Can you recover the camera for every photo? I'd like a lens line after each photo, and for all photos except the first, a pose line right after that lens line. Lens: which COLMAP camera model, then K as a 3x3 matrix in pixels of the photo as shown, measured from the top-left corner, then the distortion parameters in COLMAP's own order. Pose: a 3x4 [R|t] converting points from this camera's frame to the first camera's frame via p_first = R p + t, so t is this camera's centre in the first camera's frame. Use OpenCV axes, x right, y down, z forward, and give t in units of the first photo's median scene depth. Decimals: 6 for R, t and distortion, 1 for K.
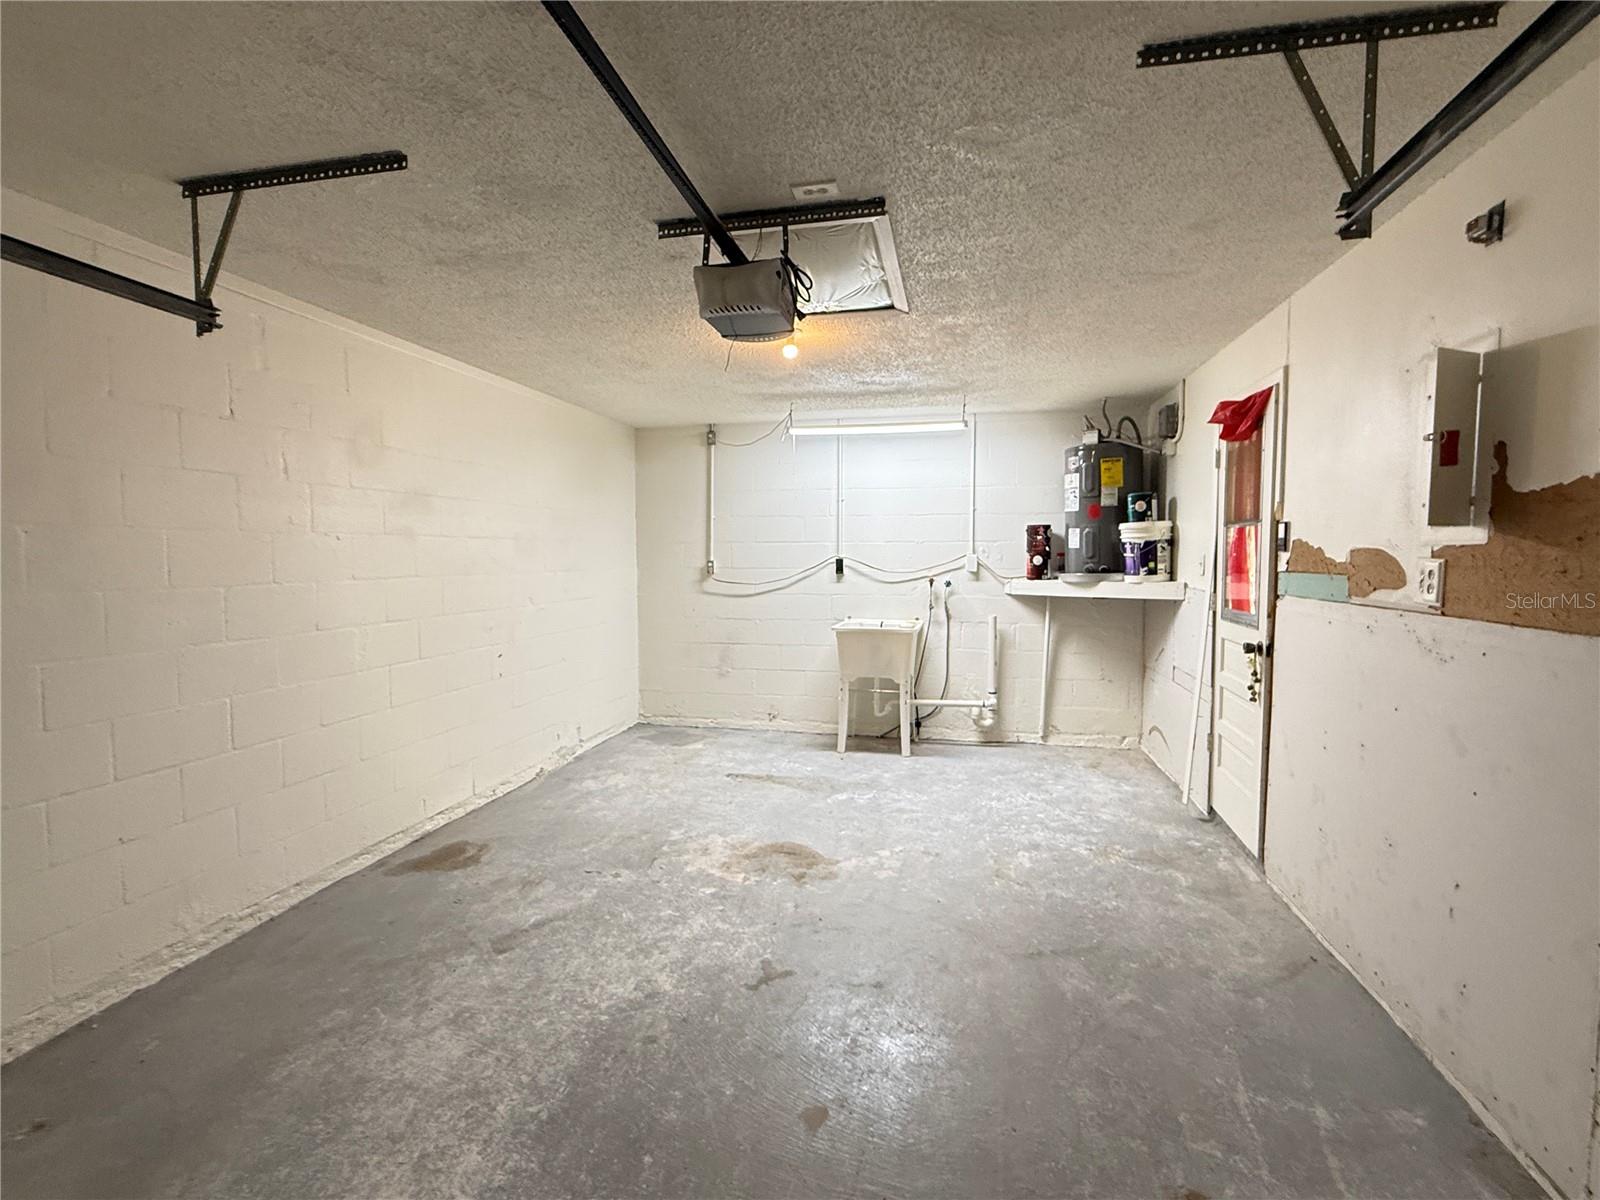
lens RADIAL K [[758.1, 0, 800.0], [0, 758.1, 600.0], [0, 0, 1]] dist [0.001198, 0.000060]
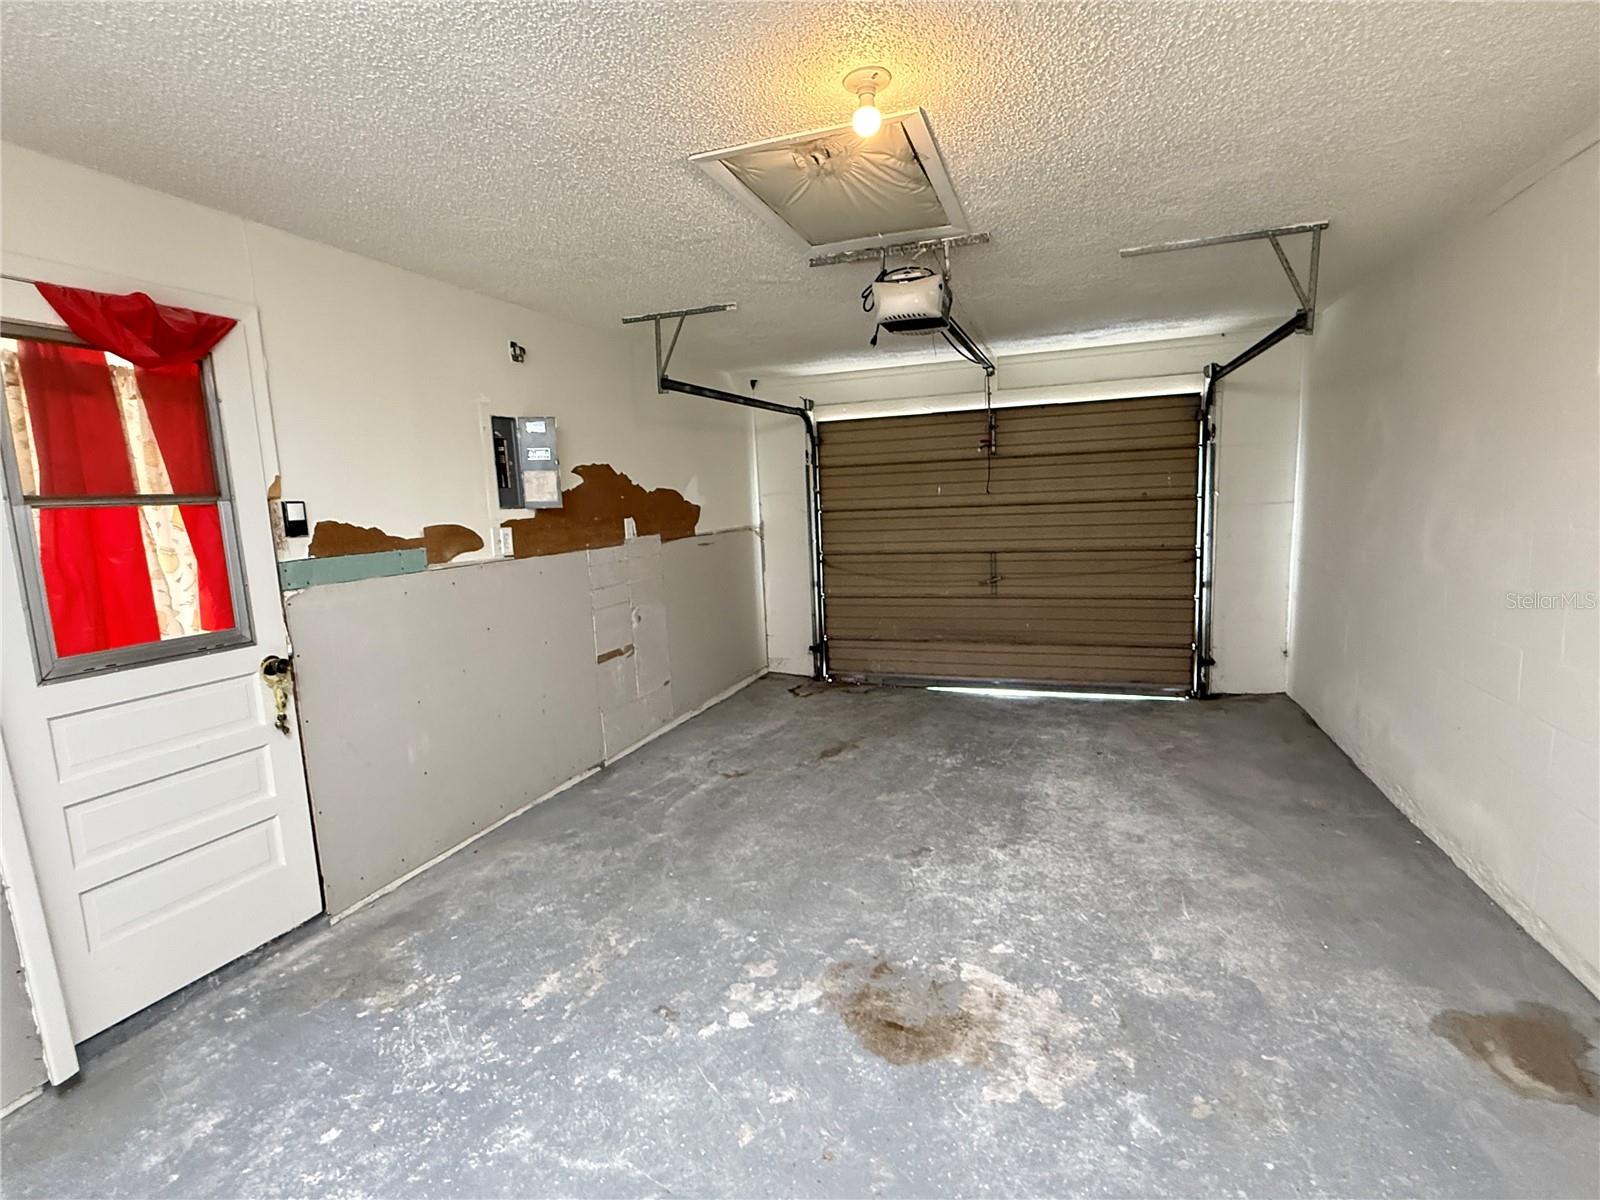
lens RADIAL K [[758.1, 0, 800.0], [0, 758.1, 600.0], [0, 0, 1]] dist [0.001198, 0.000060]
pose [[-0.989480, 0.024578, 0.142565, -0.034723], [0.052477, 0.979322, 0.195383, -0.120402], [-0.134815, 0.200809, -0.970310, 1.620082]]
